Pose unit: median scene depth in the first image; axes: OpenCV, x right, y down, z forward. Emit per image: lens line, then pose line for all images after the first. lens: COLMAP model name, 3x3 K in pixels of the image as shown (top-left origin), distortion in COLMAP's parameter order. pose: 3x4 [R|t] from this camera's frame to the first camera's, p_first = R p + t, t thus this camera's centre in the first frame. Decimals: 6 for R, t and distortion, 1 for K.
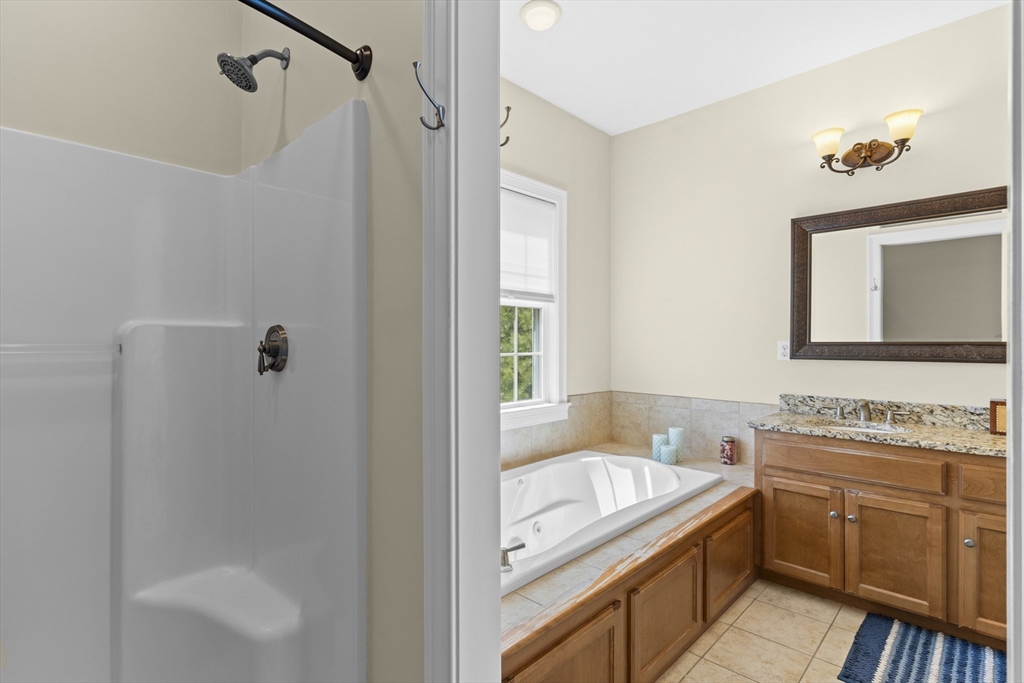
lens RADIAL K [[488.4, 0, 515.1], [0, 488.4, 343.2], [0, 0, 1]] dist [-0.000915, 0.000824]
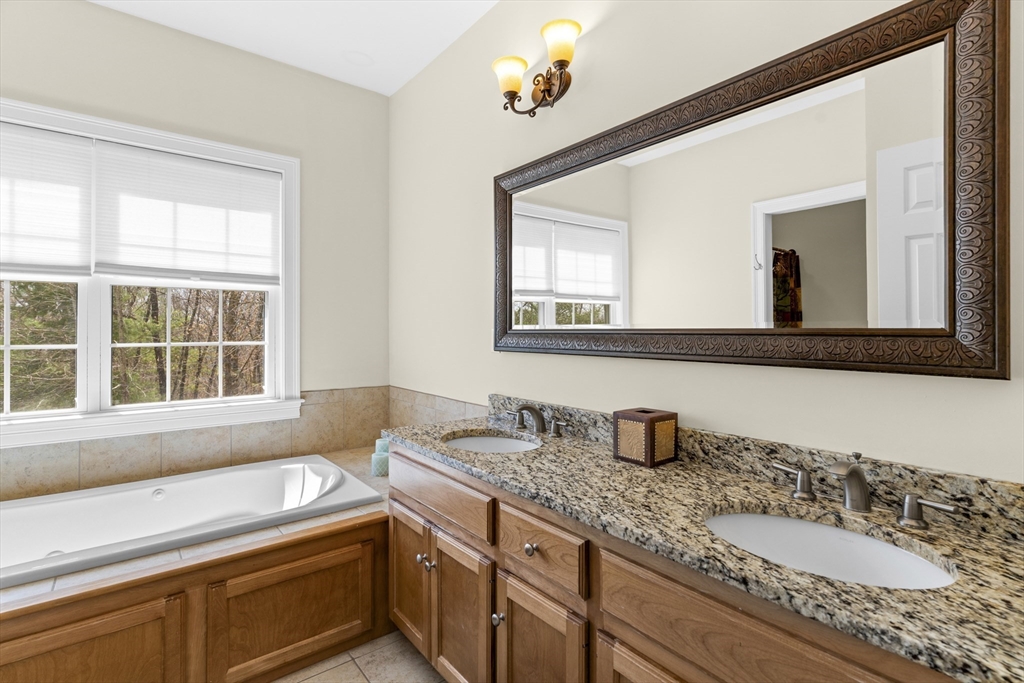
lens RADIAL K [[488.4, 0, 508.8], [0, 488.4, 324.5], [0, 0, 1]] dist [-0.000915, 0.000824]
pose [[0.991905, -0.001200, -0.126977, 0.647806], [-0.000885, 0.999866, -0.016369, 0.002394], [0.126980, 0.016349, 0.991771, 0.194756]]
